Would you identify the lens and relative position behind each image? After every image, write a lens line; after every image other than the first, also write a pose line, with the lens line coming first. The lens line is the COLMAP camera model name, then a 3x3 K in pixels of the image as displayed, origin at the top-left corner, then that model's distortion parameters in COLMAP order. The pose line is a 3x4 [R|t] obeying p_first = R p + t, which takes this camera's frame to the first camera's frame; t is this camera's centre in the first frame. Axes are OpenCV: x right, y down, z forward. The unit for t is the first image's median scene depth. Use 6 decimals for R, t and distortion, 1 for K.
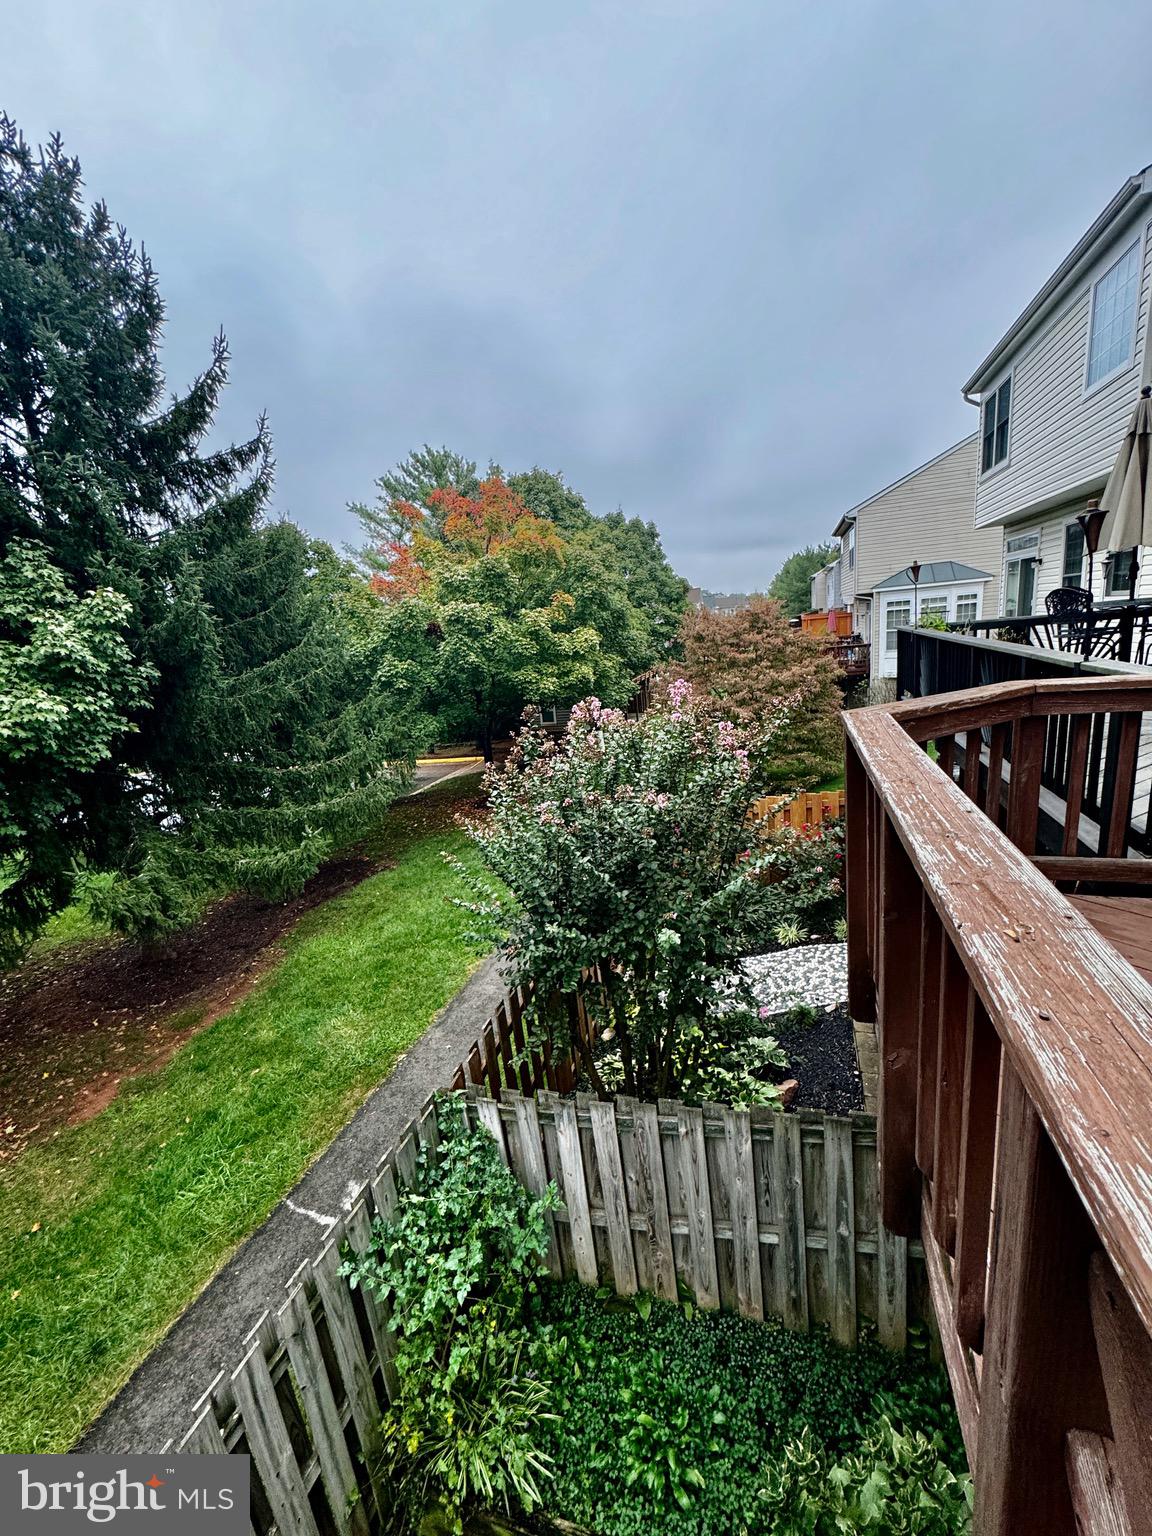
lens RADIAL K [[613.2, 0, 578.4], [0, 613.2, 767.6], [0, 0, 1]] dist [-0.001977, 0.000548]
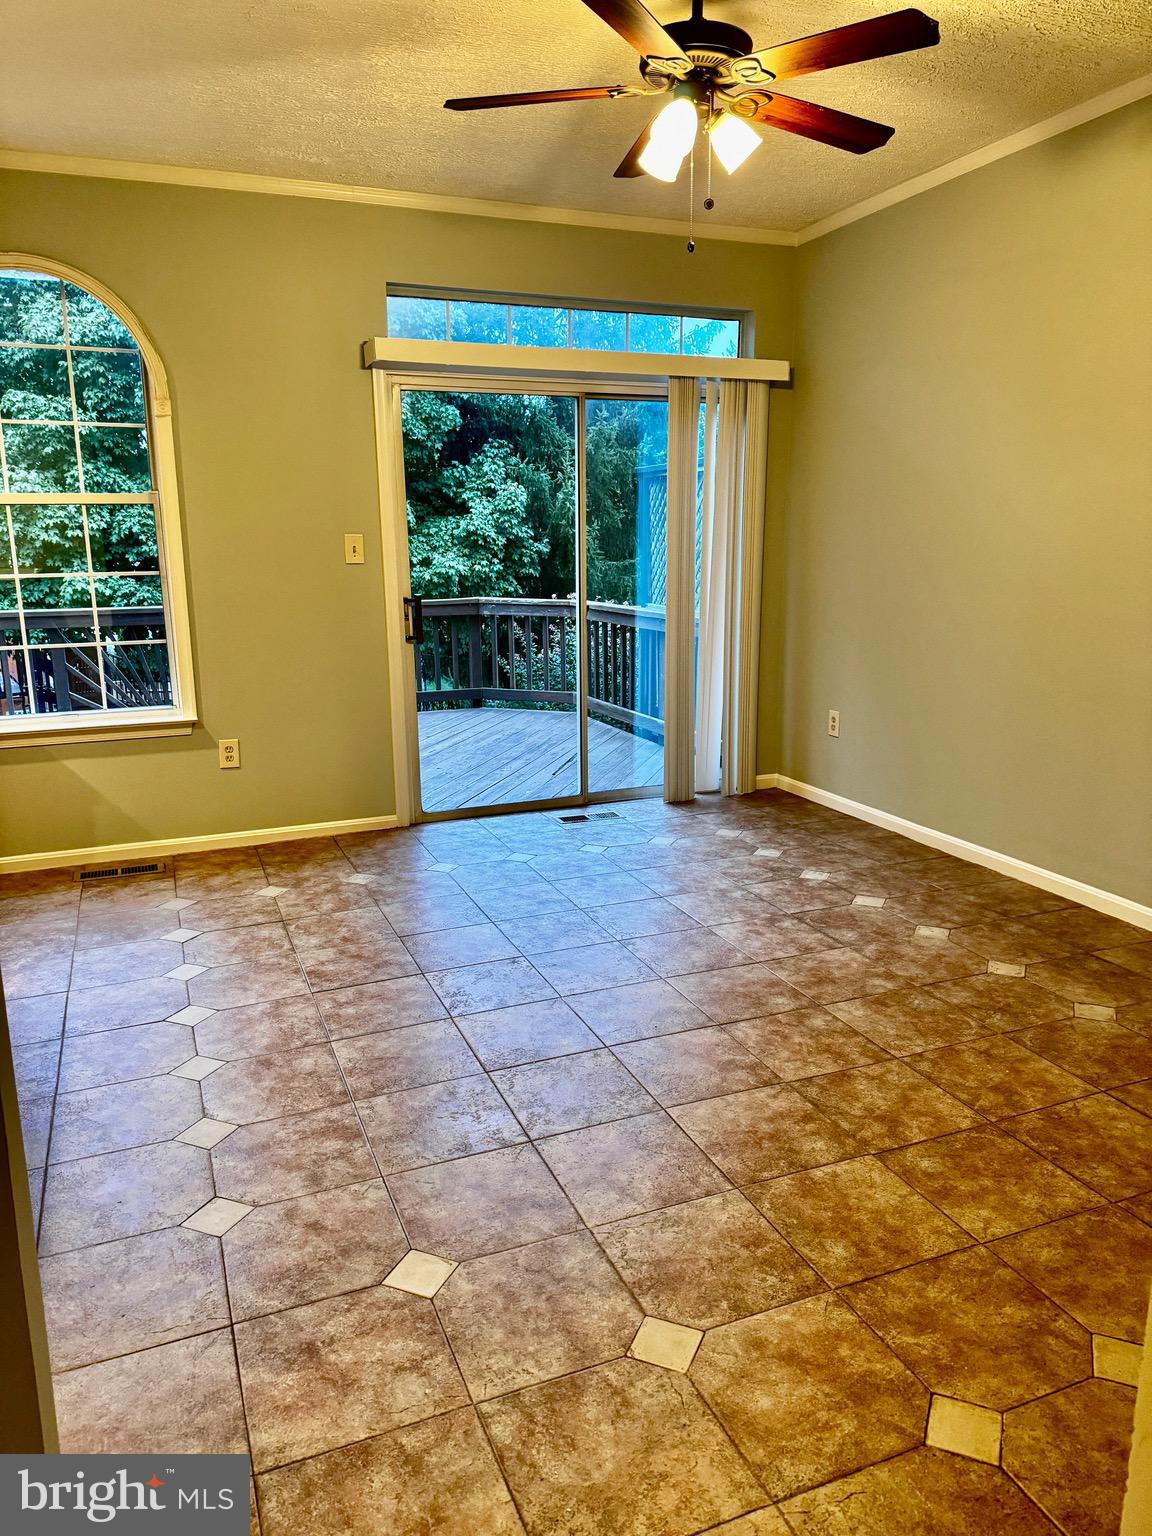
lens RADIAL K [[1066.4, 0, 570.1], [0, 1066.4, 774.4], [0, 0, 1]] dist [0.126406, -0.205238]
pose [[0.639858, 0.257492, -0.724072, 0.768728], [-0.225518, 0.963629, 0.143393, -0.024926], [0.734659, 0.071540, 0.674654, -0.303764]]
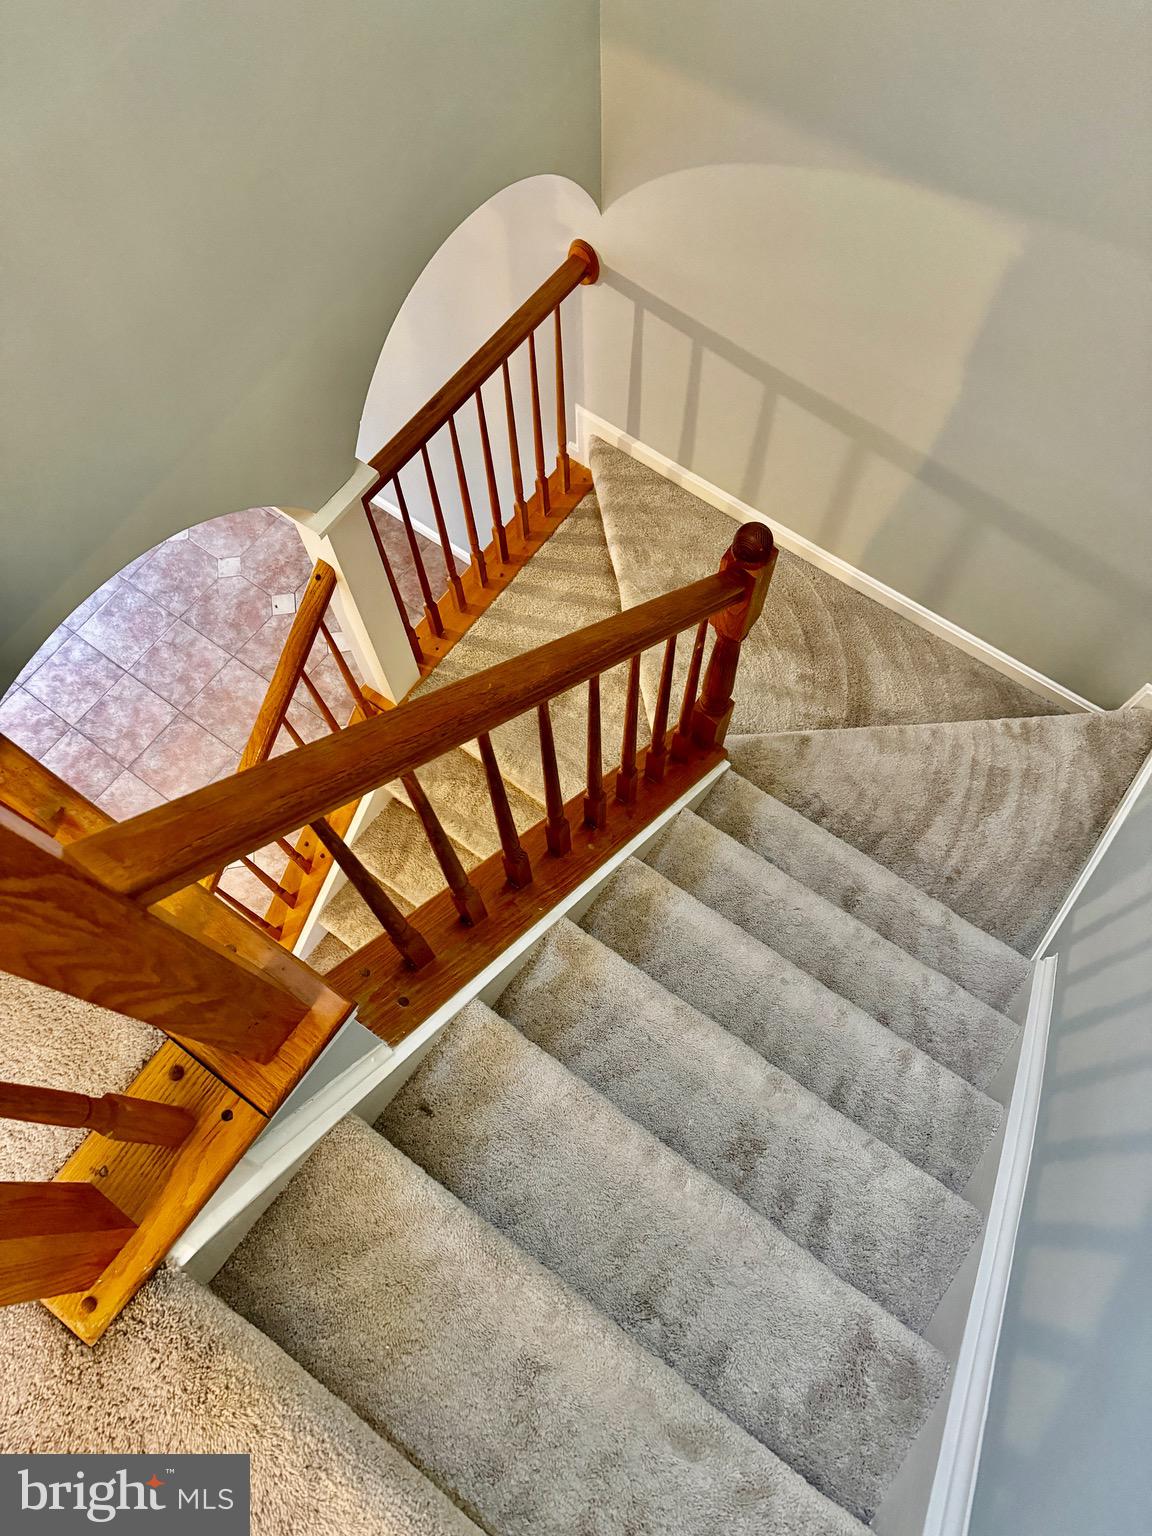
lens RADIAL K [[1066.4, 0, 570.1], [0, 1066.4, 774.4], [0, 0, 1]] dist [0.126406, -0.205238]
pose [[0.945945, 0.320468, -0.049884, 0.860595], [-0.135152, 0.529315, 0.837591, -0.323431], [0.294825, -0.785573, 0.544015, -0.291418]]
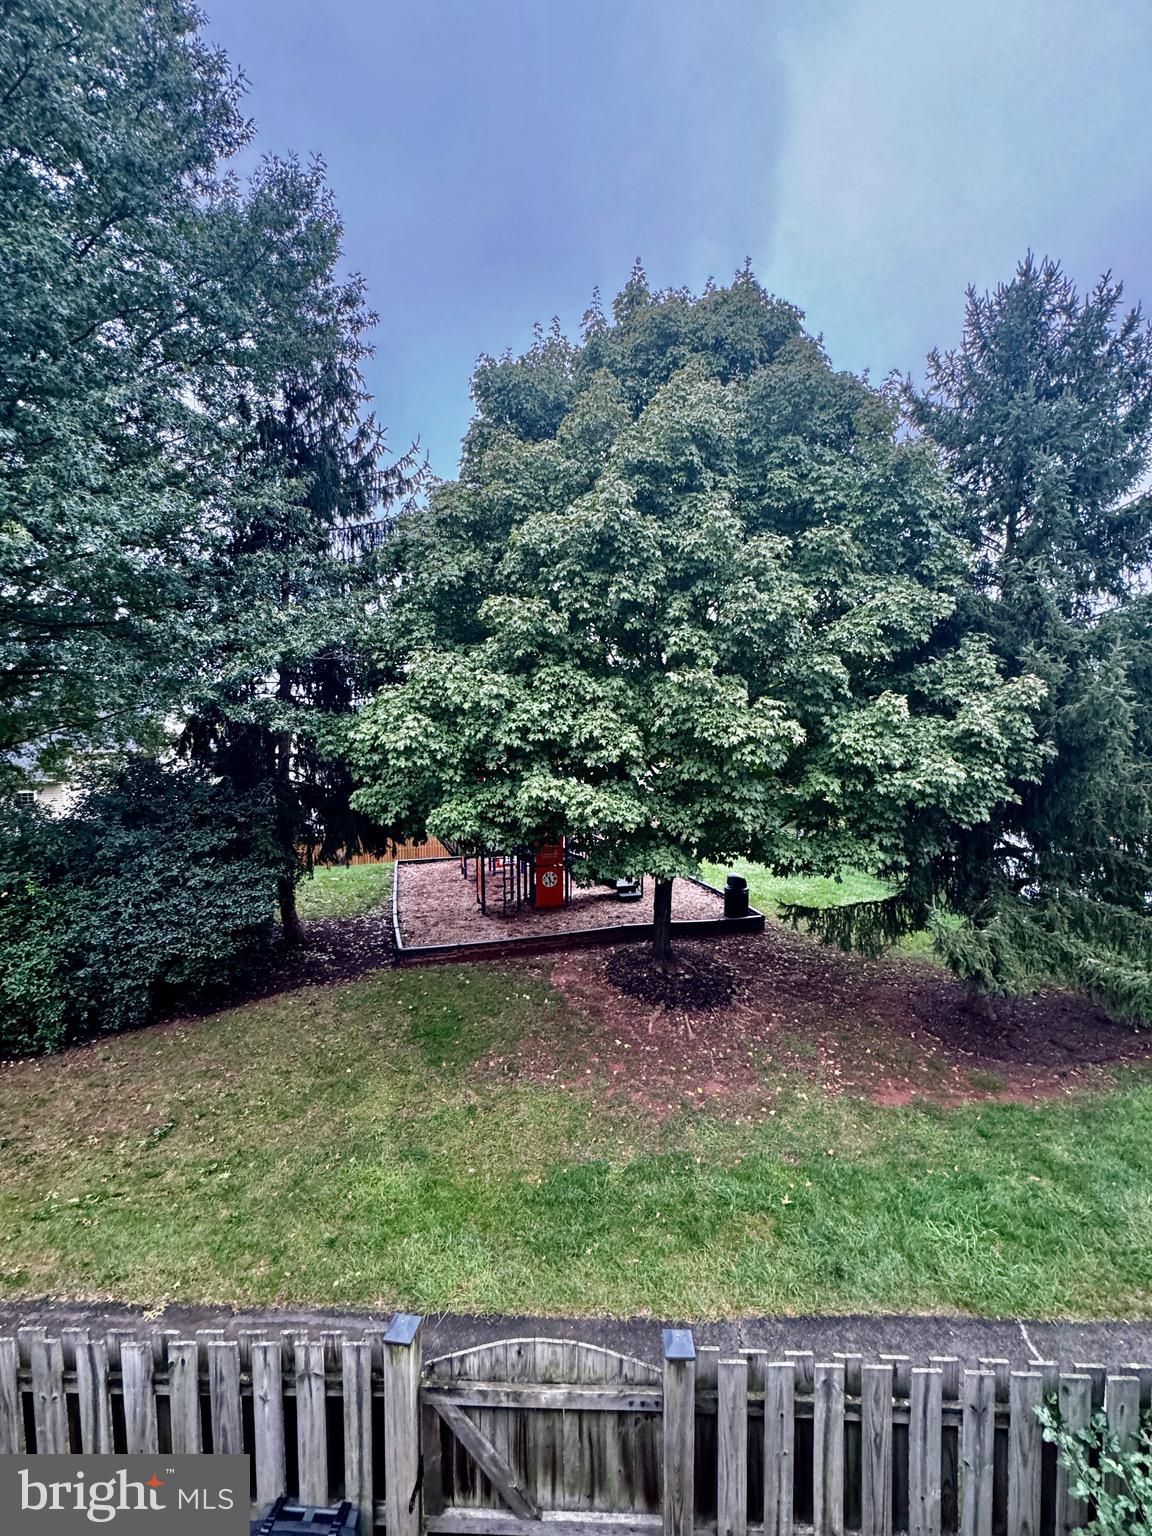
lens RADIAL K [[613.2, 0, 578.4], [0, 613.2, 767.6], [0, 0, 1]] dist [-0.001977, 0.000548]
pose [[0.287672, 0.150519, -0.945827, 0.046246], [-0.235942, 0.968273, 0.082330, -0.017806], [0.928212, 0.199476, 0.314058, -0.048936]]
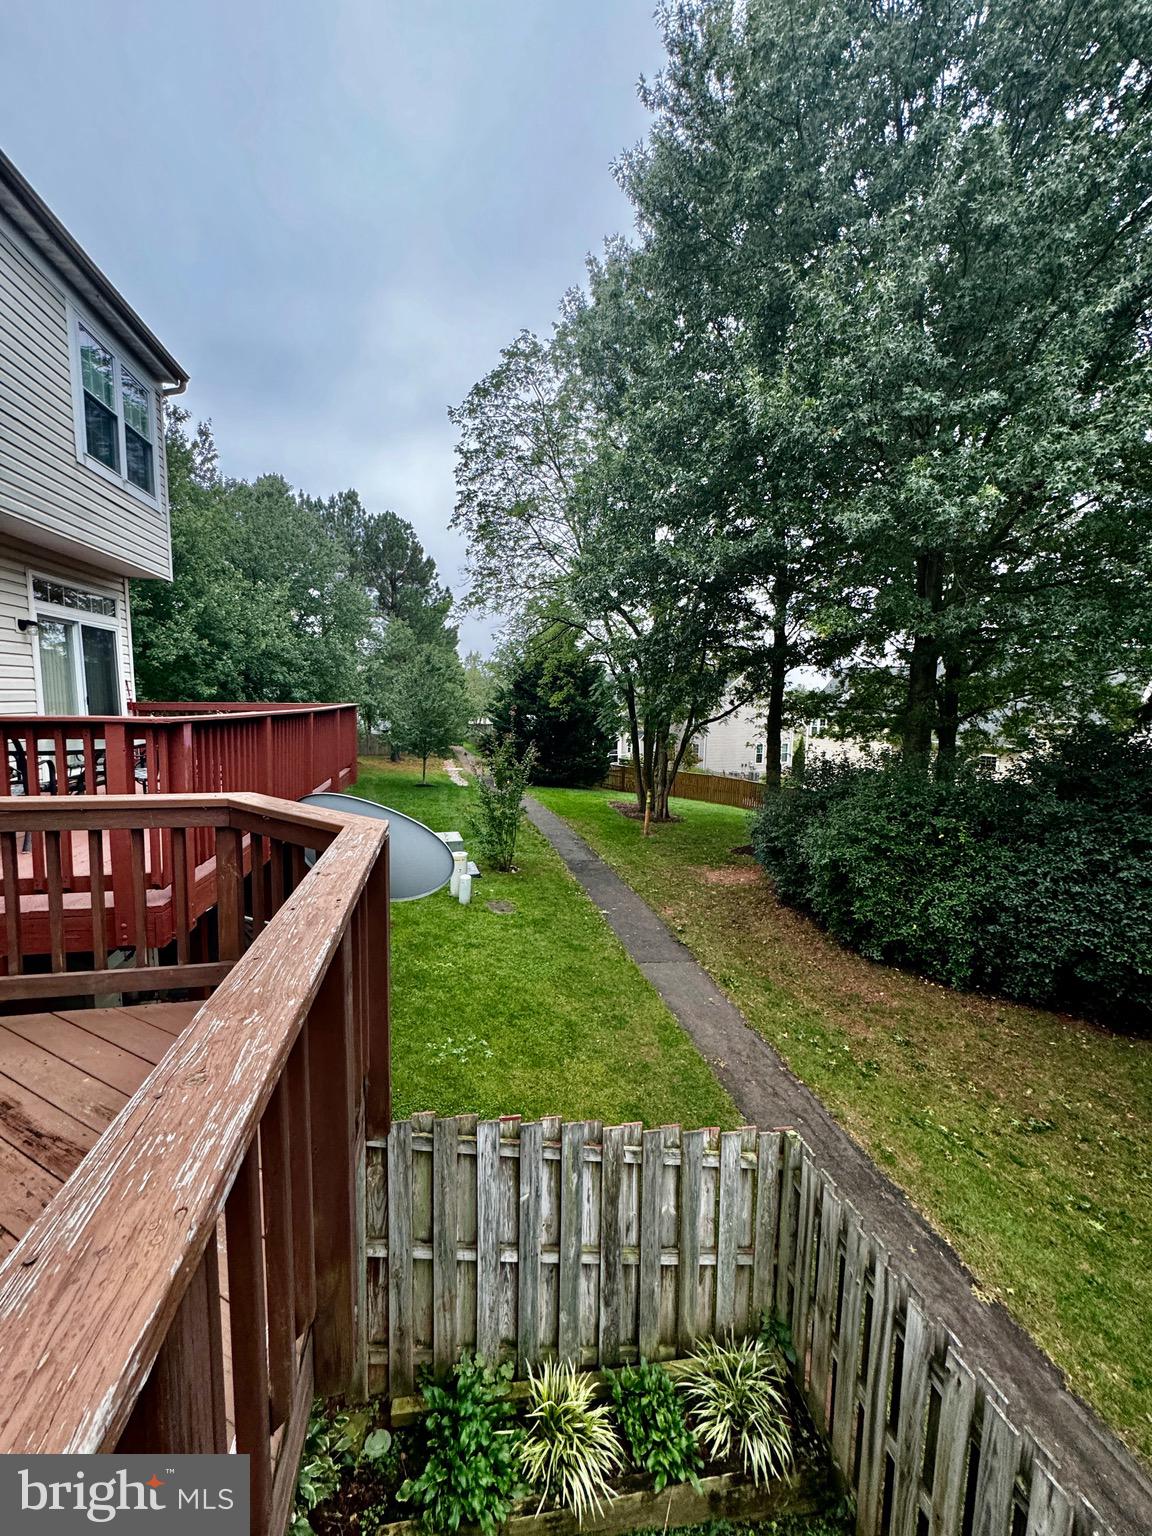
lens RADIAL K [[613.0, 0, 579.5], [0, 613.0, 768.9], [0, 0, 1]] dist [-0.002732, 0.000267]
pose [[-0.864308, 0.134250, -0.484715, -0.015139], [-0.051884, 0.934780, 0.351419, 0.002642], [0.500280, 0.328883, -0.800972, -0.034327]]
